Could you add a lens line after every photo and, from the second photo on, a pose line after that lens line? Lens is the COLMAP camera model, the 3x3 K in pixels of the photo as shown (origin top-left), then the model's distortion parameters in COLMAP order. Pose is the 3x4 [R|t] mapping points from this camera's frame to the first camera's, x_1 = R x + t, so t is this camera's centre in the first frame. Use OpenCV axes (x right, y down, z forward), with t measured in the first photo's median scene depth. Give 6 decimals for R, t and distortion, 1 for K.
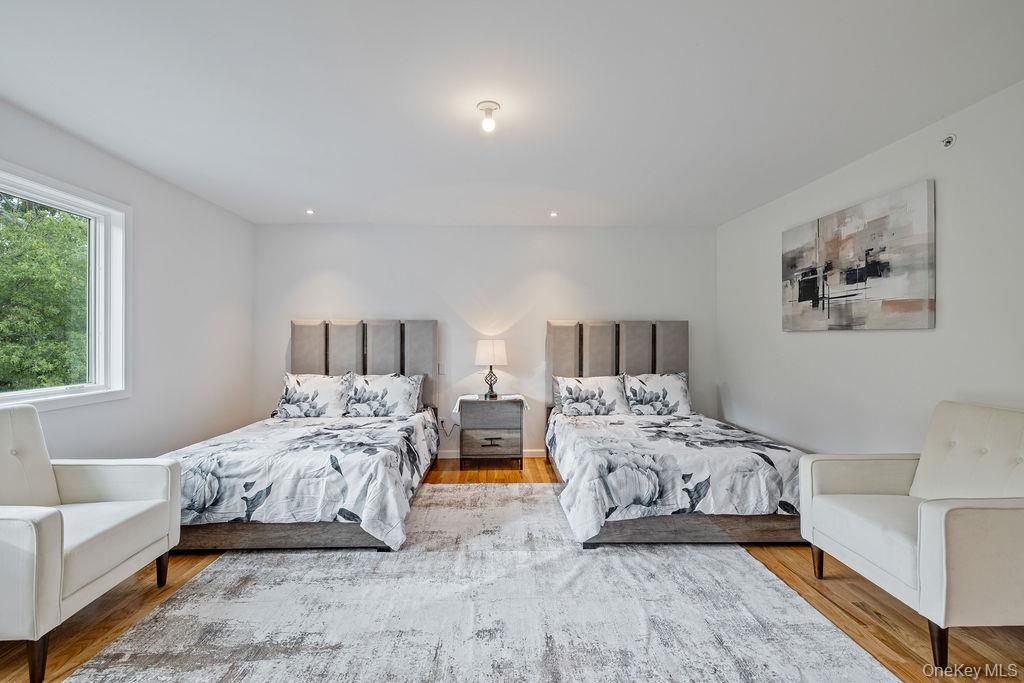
lens RADIAL K [[433.8, 0, 508.9], [0, 433.8, 333.8], [0, 0, 1]] dist [-0.000095, -0.000196]
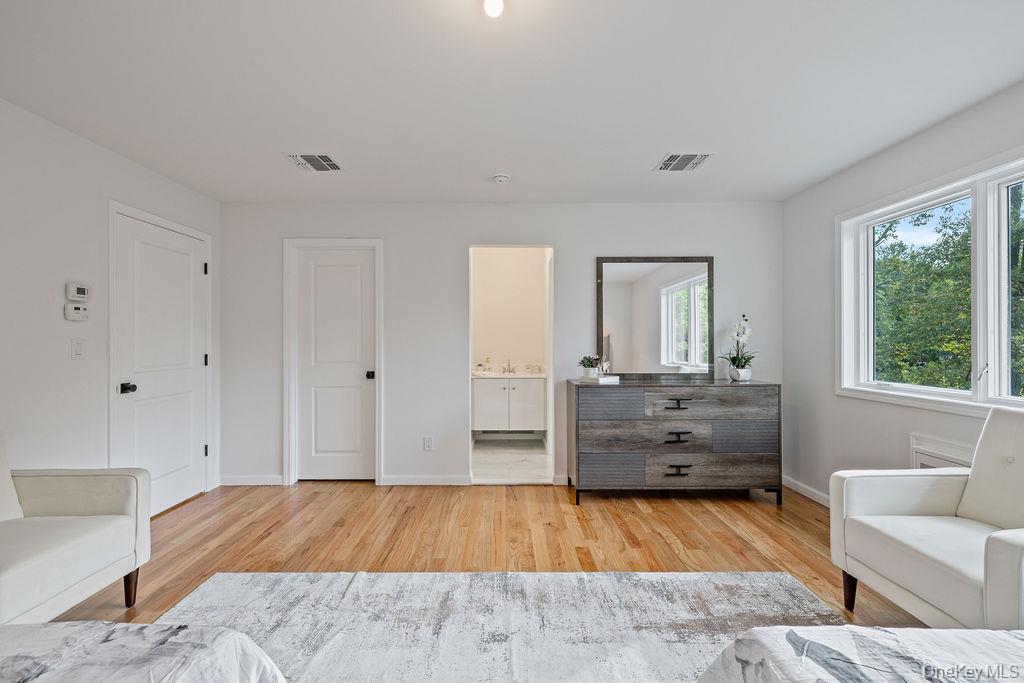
lens RADIAL K [[436.3, 0, 504.7], [0, 436.3, 337.2], [0, 0, 1]] dist [0.001831, 0.000372]
pose [[-0.999275, -0.000084, 0.038073, -0.074620], [-0.000913, 0.999763, -0.021760, 0.020896], [-0.038062, -0.021779, -0.999038, 1.425791]]
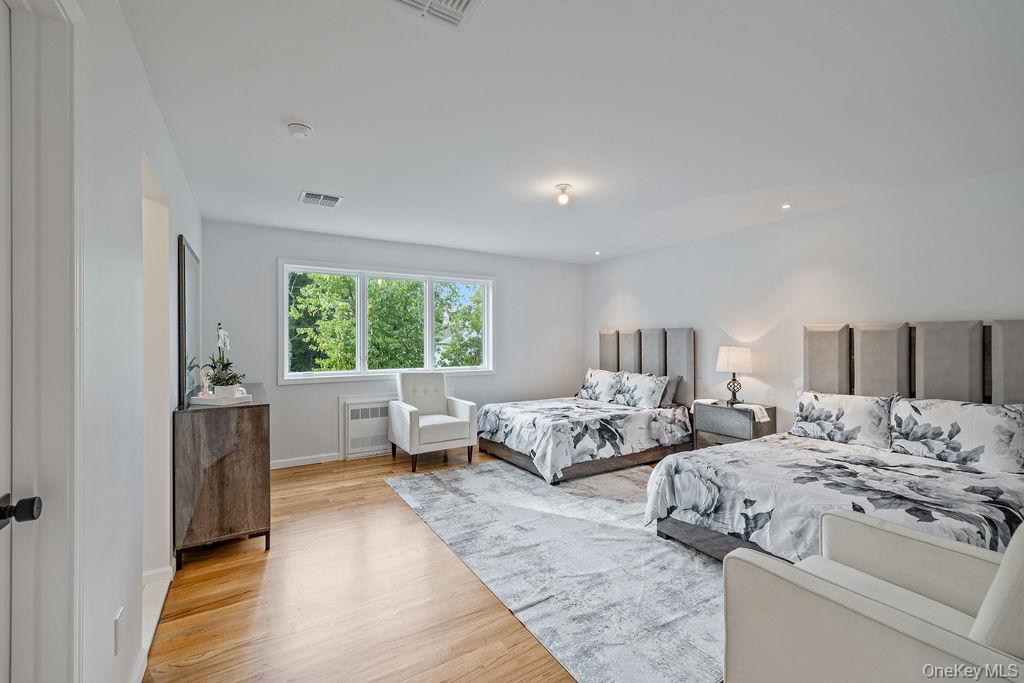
lens RADIAL K [[433.8, 0, 508.9], [0, 433.8, 333.8], [0, 0, 1]] dist [-0.000095, -0.000196]
pose [[0.486373, -0.011977, -0.873669, 0.974082], [0.010890, 0.999911, -0.007645, -0.022160], [0.873683, -0.005795, 0.486460, 0.120797]]
